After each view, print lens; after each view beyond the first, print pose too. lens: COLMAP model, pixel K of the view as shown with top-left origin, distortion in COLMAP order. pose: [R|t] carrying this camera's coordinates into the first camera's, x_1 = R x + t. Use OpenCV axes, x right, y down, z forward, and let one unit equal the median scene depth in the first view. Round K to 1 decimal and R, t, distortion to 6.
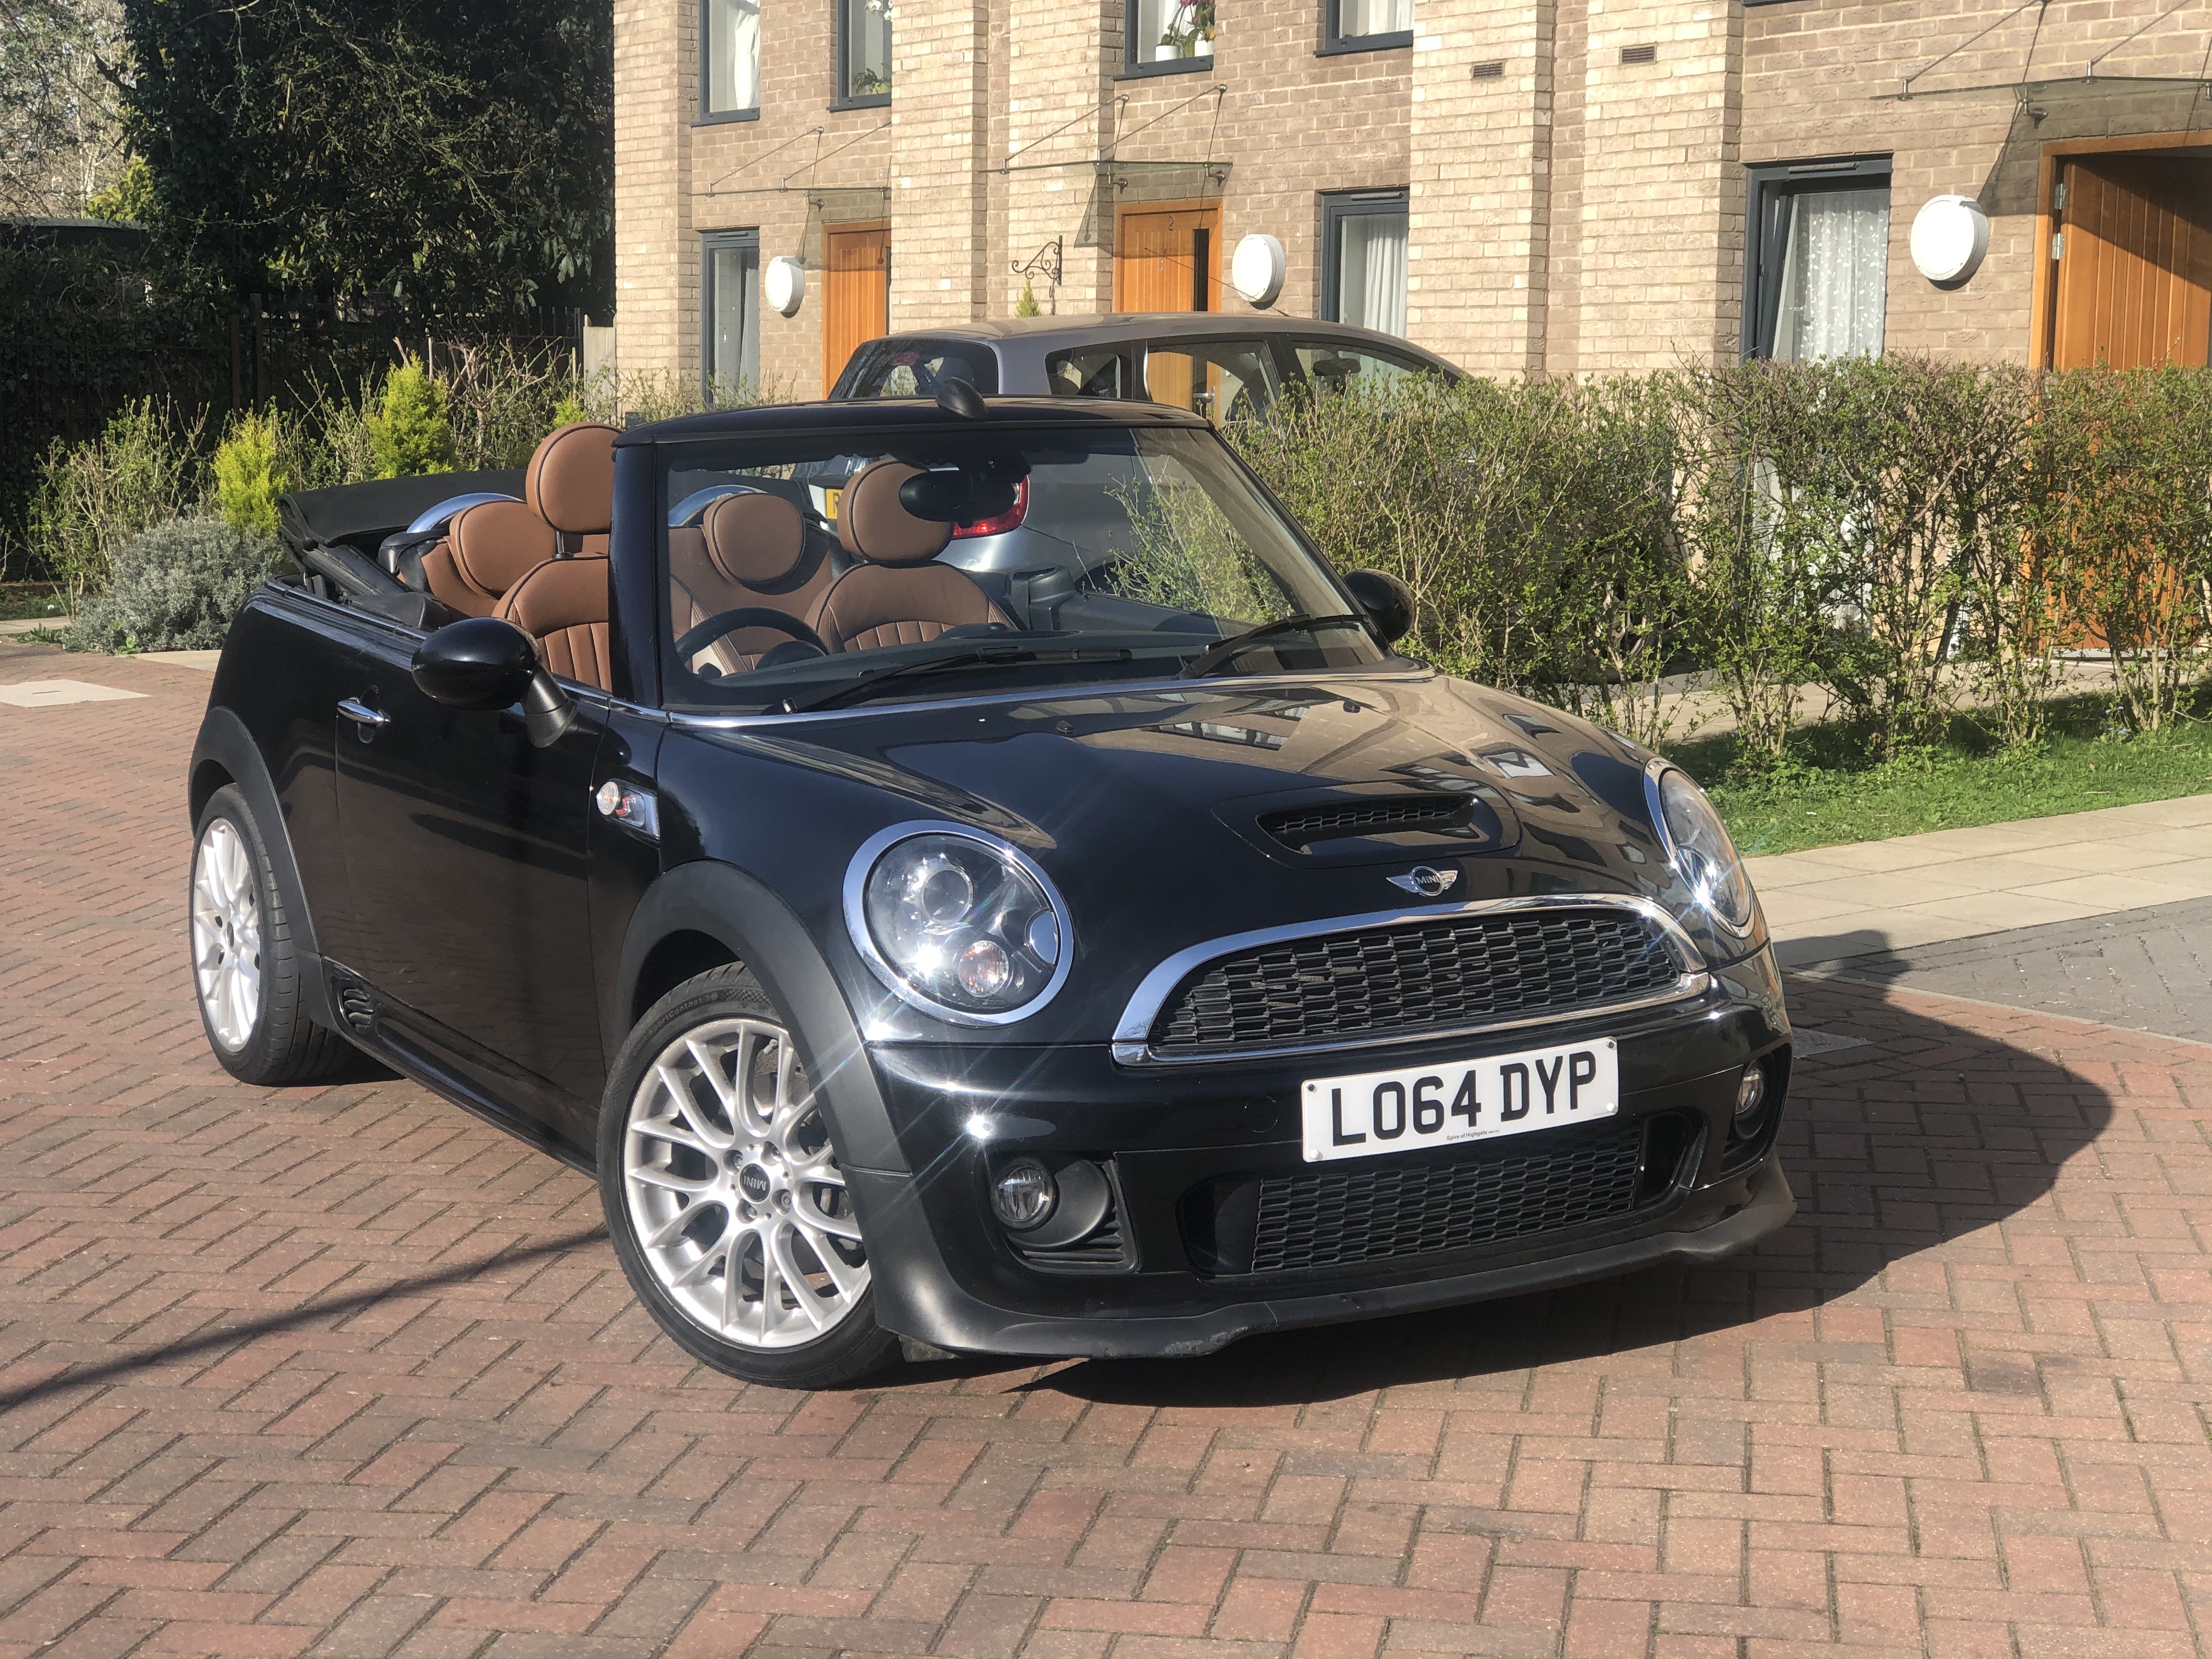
lens RADIAL K [[3617.2, 0, 1106.0], [0, 3617.2, 829.5], [0, 0, 1]] dist [0.010201, 0.533425]
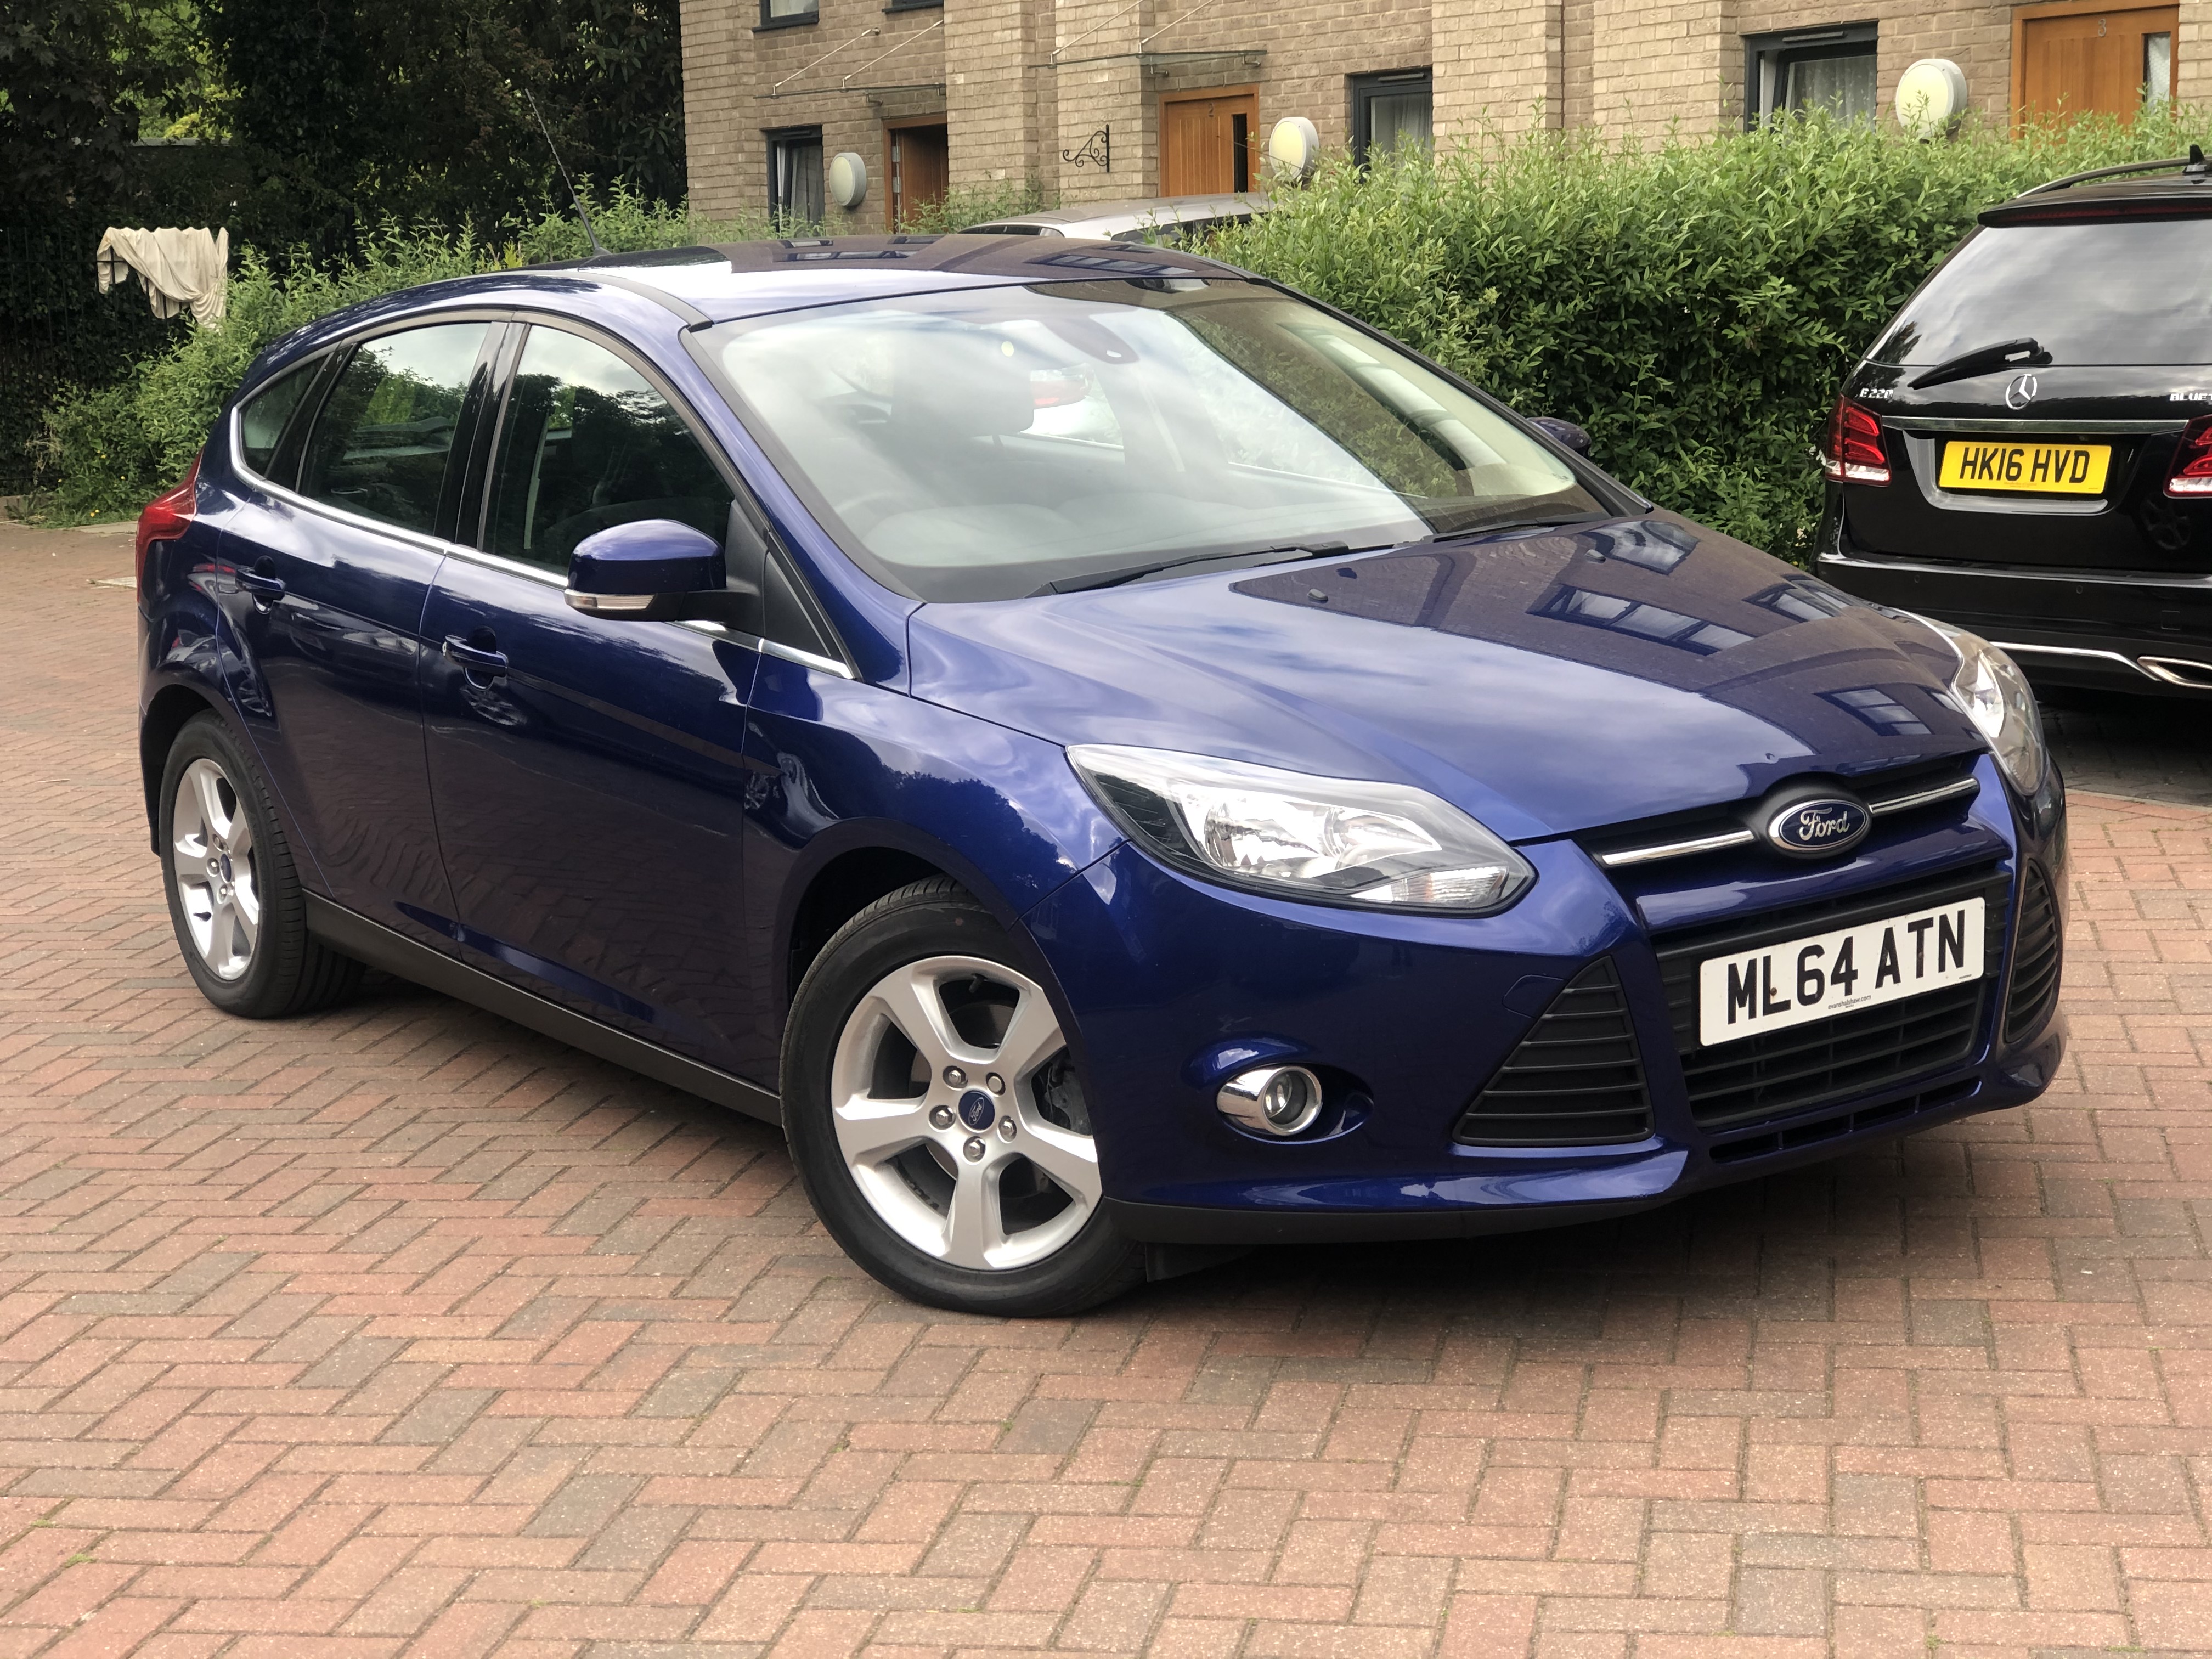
lens RADIAL K [[3633.9, 0, 1090.6], [0, 3633.9, 802.1], [0, 0, 1]] dist [0.087502, -0.049978]
pose [[0.999198, -0.030561, -0.025868, 0.004807], [0.031158, 0.999250, 0.023011, 0.010800], [0.025145, -0.023799, 0.999401, -0.082312]]
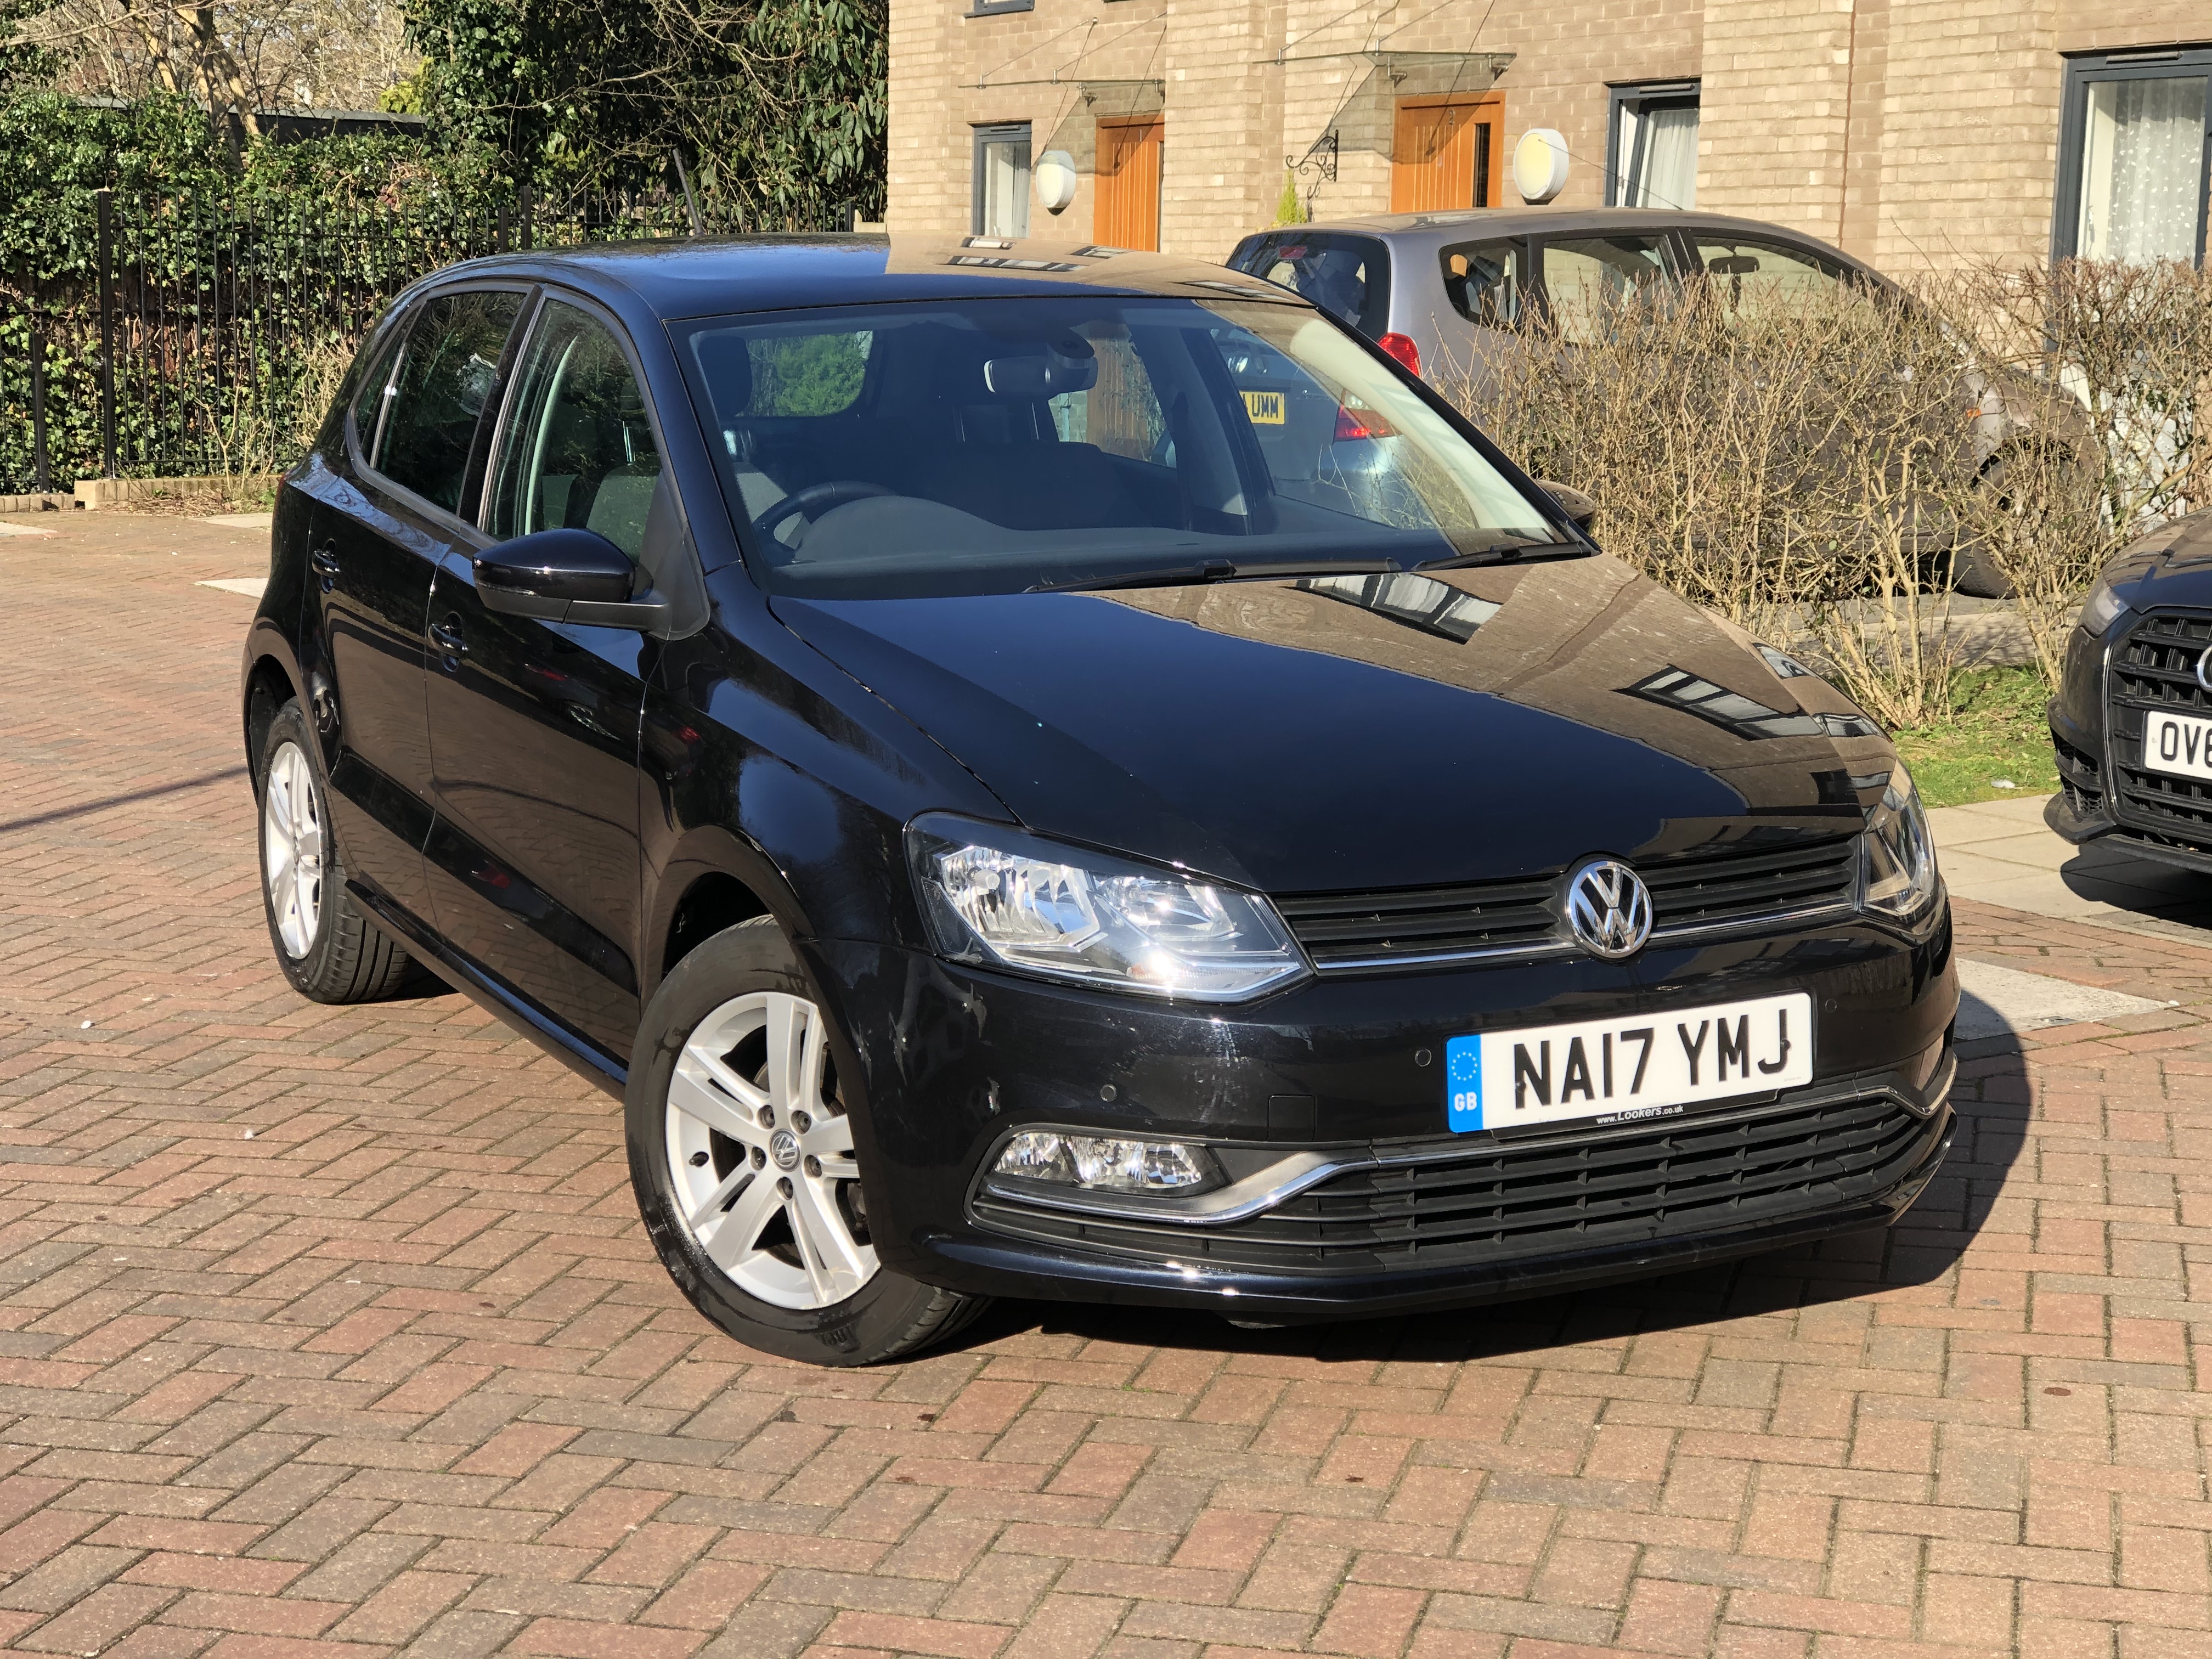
lens RADIAL K [[3591.2, 0, 1106.0], [0, 3591.2, 829.5], [0, 0, 1]] dist [0.079393, -0.047727]
pose [[0.996702, 0.021088, -0.078363, 0.006308], [-0.018998, 0.999446, 0.027312, -0.002317], [0.078896, -0.025734, 0.996551, 0.033964]]
